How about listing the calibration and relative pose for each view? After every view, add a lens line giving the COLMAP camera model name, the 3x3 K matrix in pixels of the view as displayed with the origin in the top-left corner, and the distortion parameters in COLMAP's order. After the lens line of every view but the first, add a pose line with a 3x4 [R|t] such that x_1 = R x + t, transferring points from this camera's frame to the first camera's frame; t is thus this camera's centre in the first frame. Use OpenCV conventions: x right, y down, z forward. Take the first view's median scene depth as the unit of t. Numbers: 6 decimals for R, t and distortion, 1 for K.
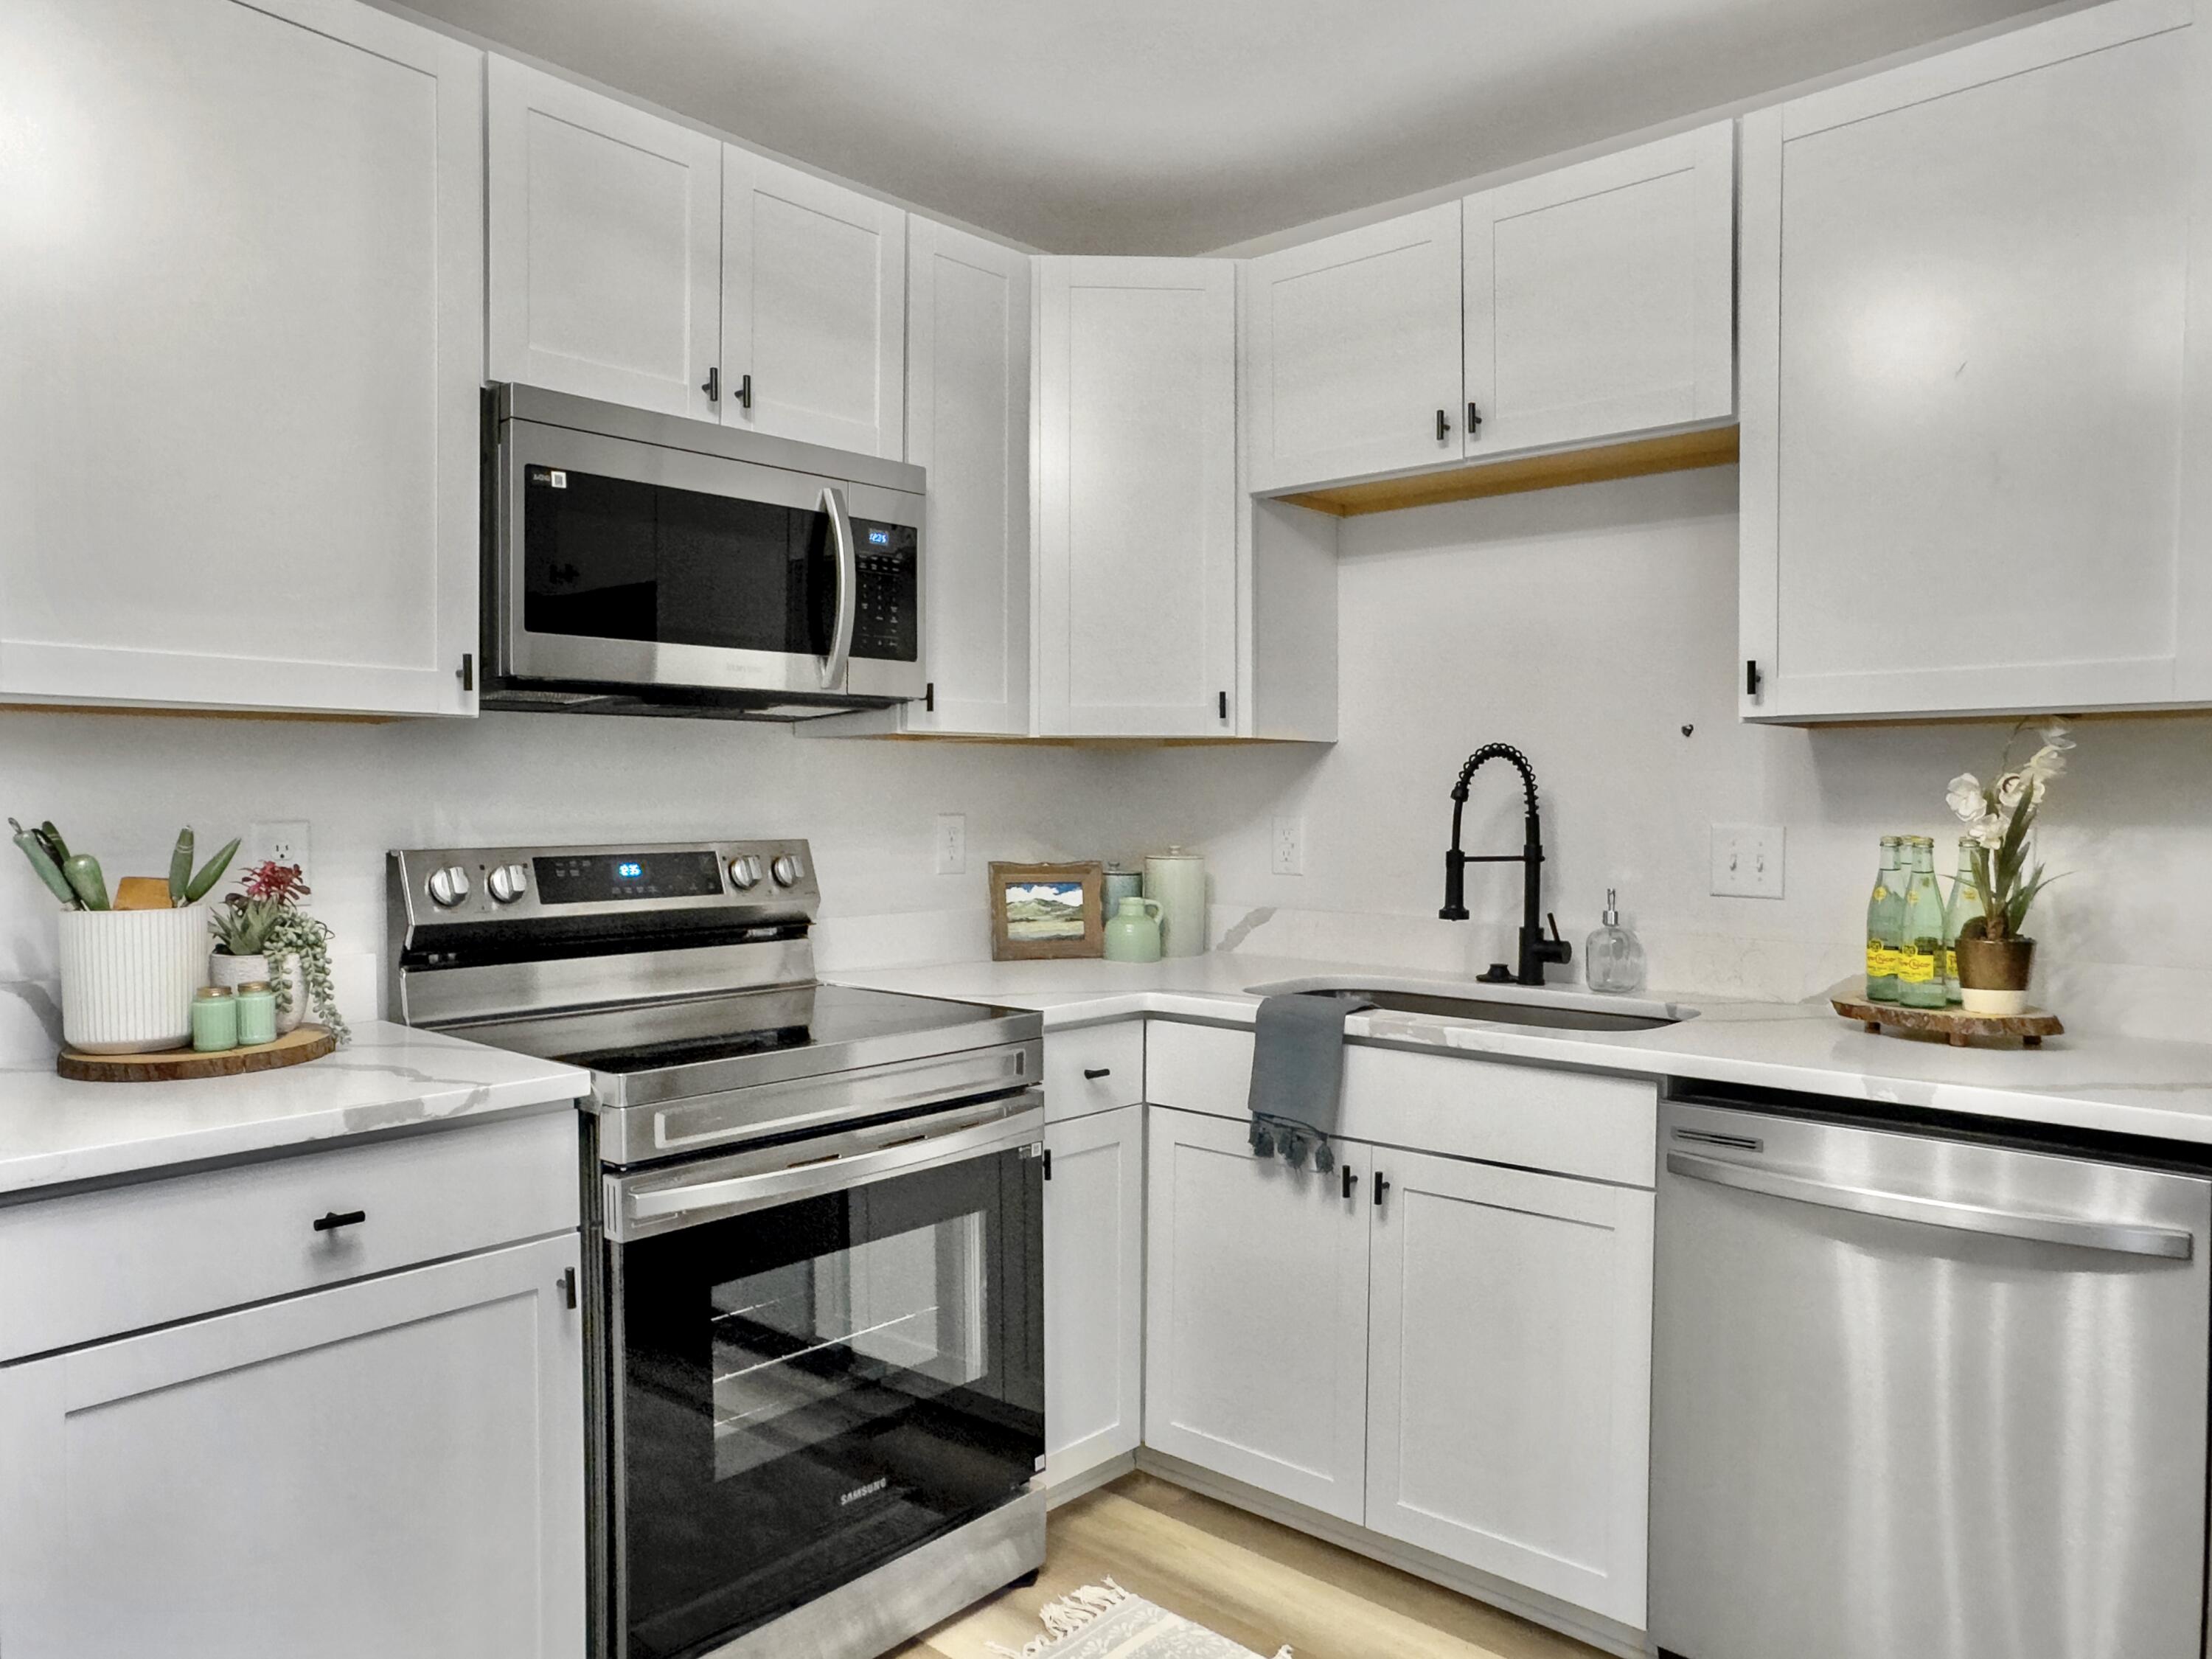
lens RADIAL K [[1571.3, 0, 1106.0], [0, 1571.3, 829.5], [0, 0, 1]] dist [-0.039470, 0.047496]
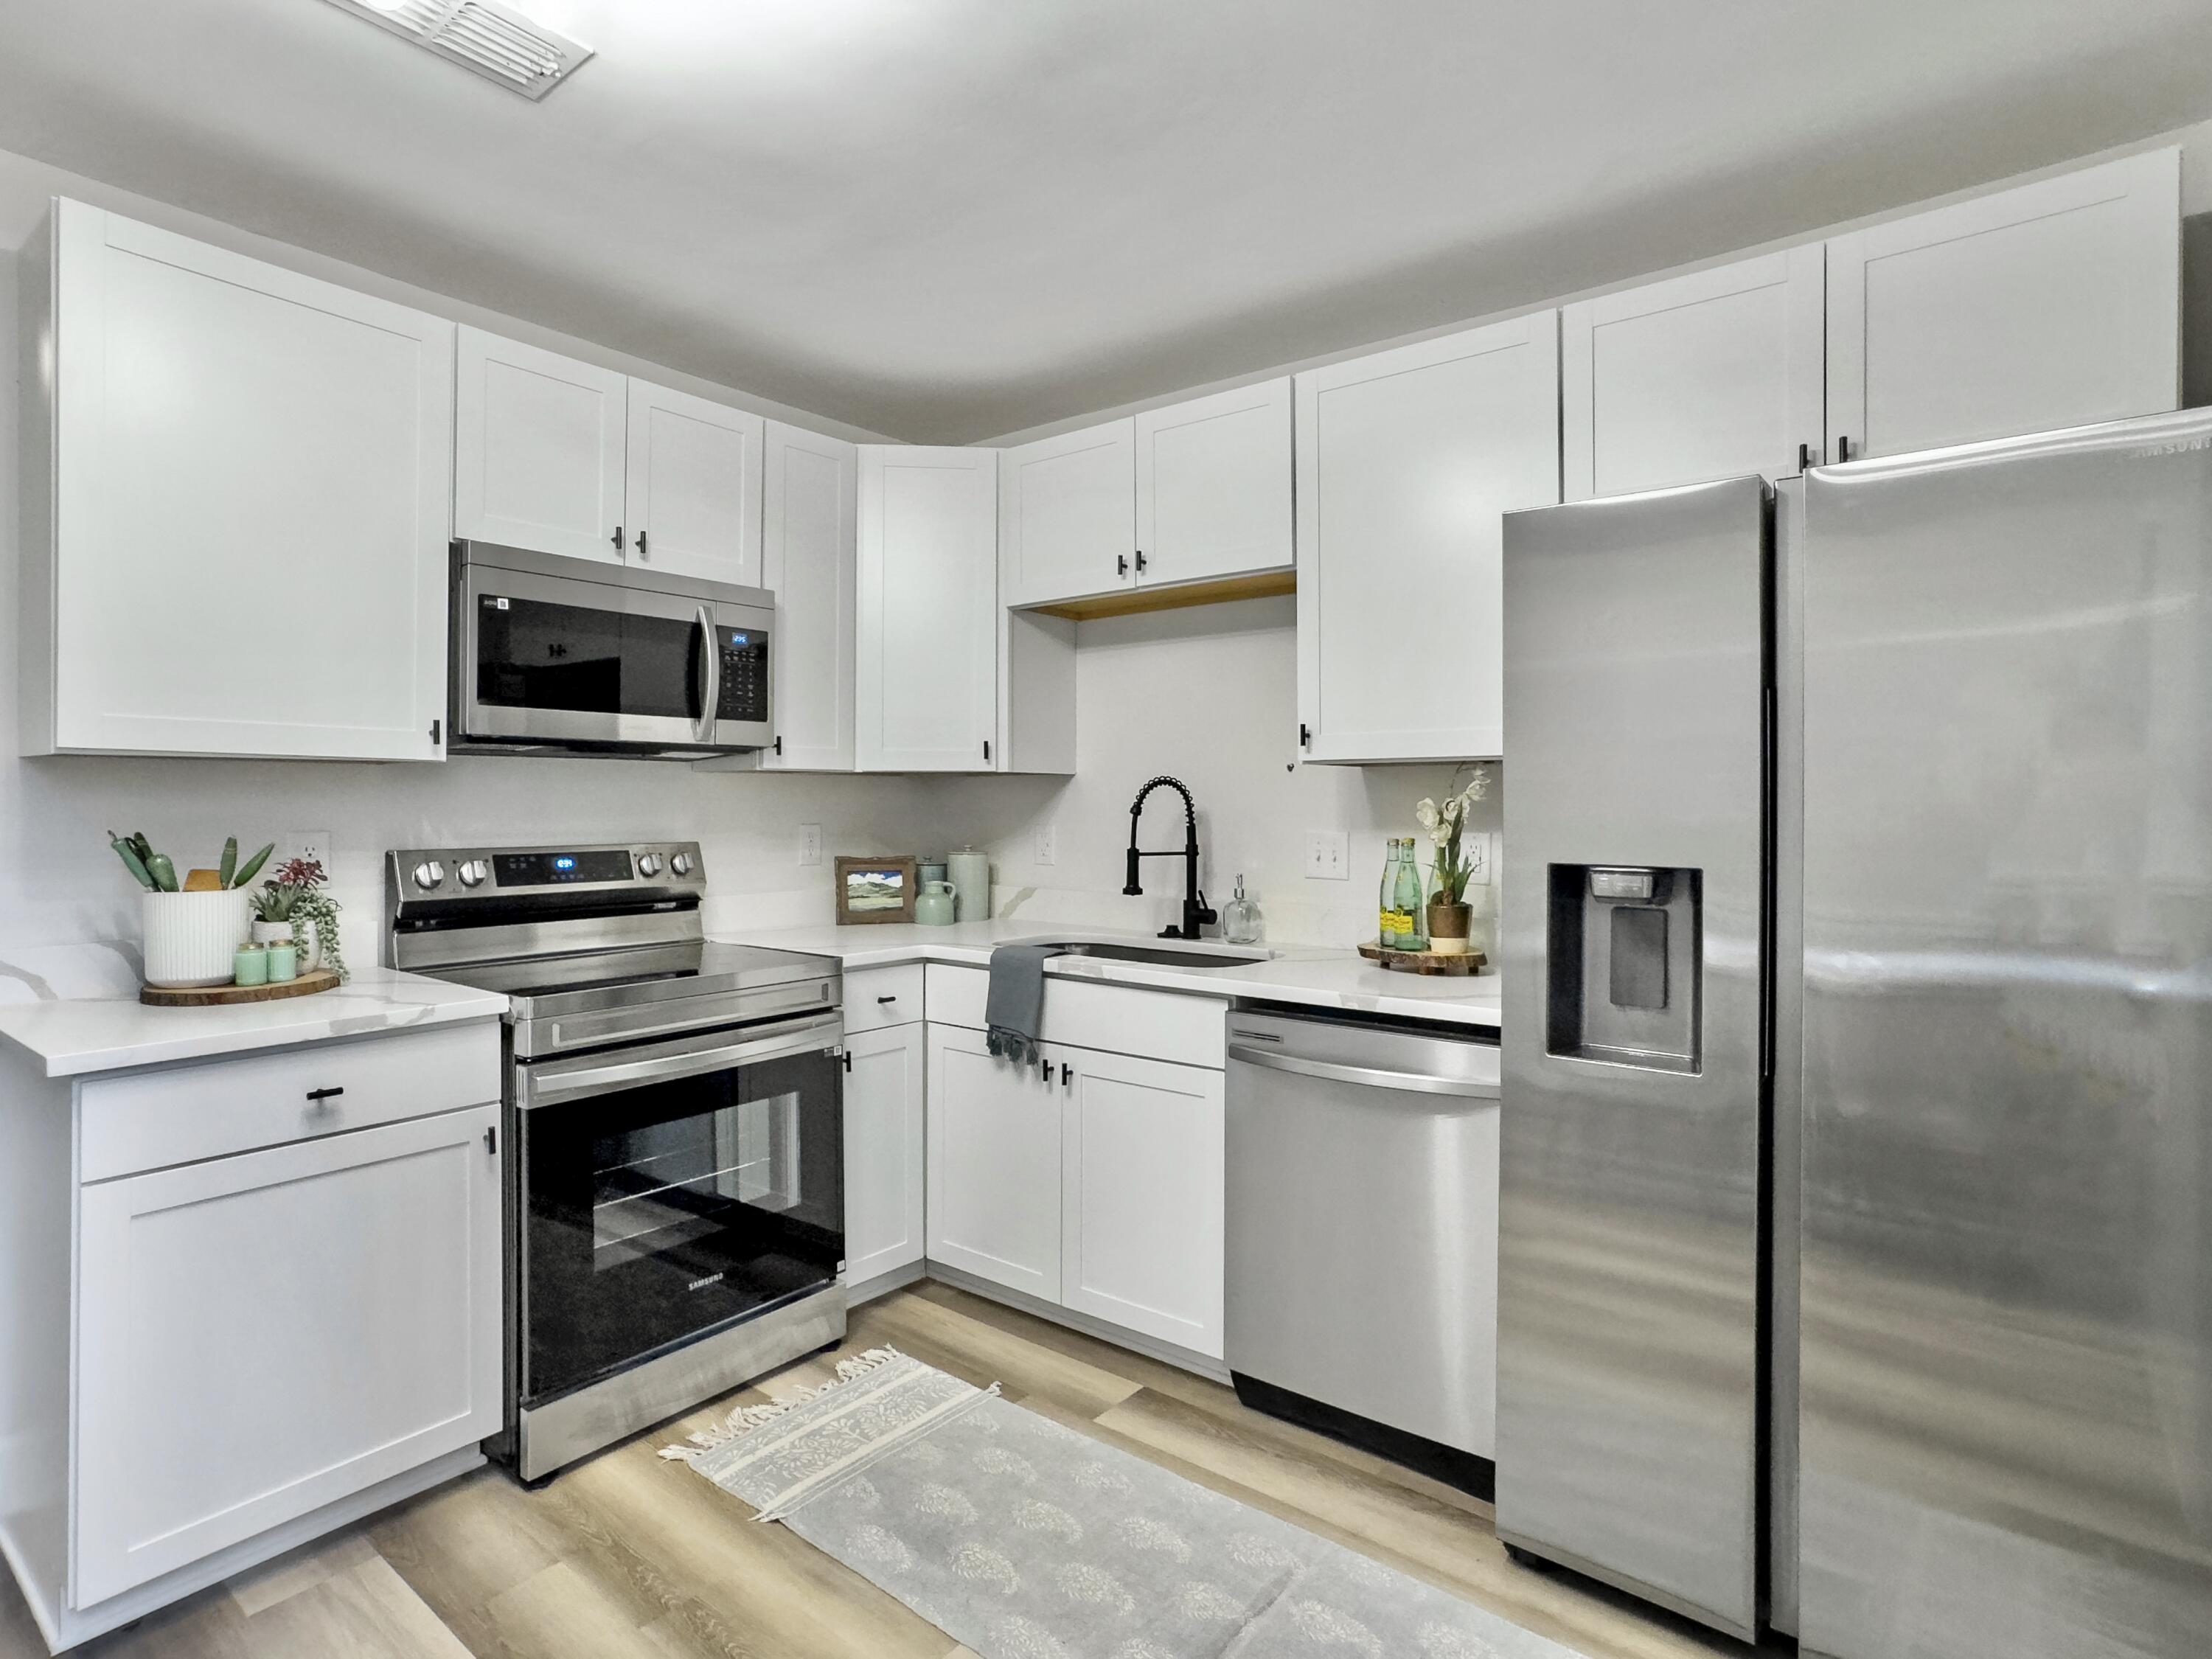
lens RADIAL K [[1211.3, 0, 1106.2], [0, 1211.3, 796.1], [0, 0, 1]] dist [-0.000817, 0.001757]
pose [[0.998992, -0.001044, 0.044869, 0.157076], [0.002301, 0.999606, -0.027979, -0.004440], [-0.044822, 0.028054, 0.998601, -0.163718]]
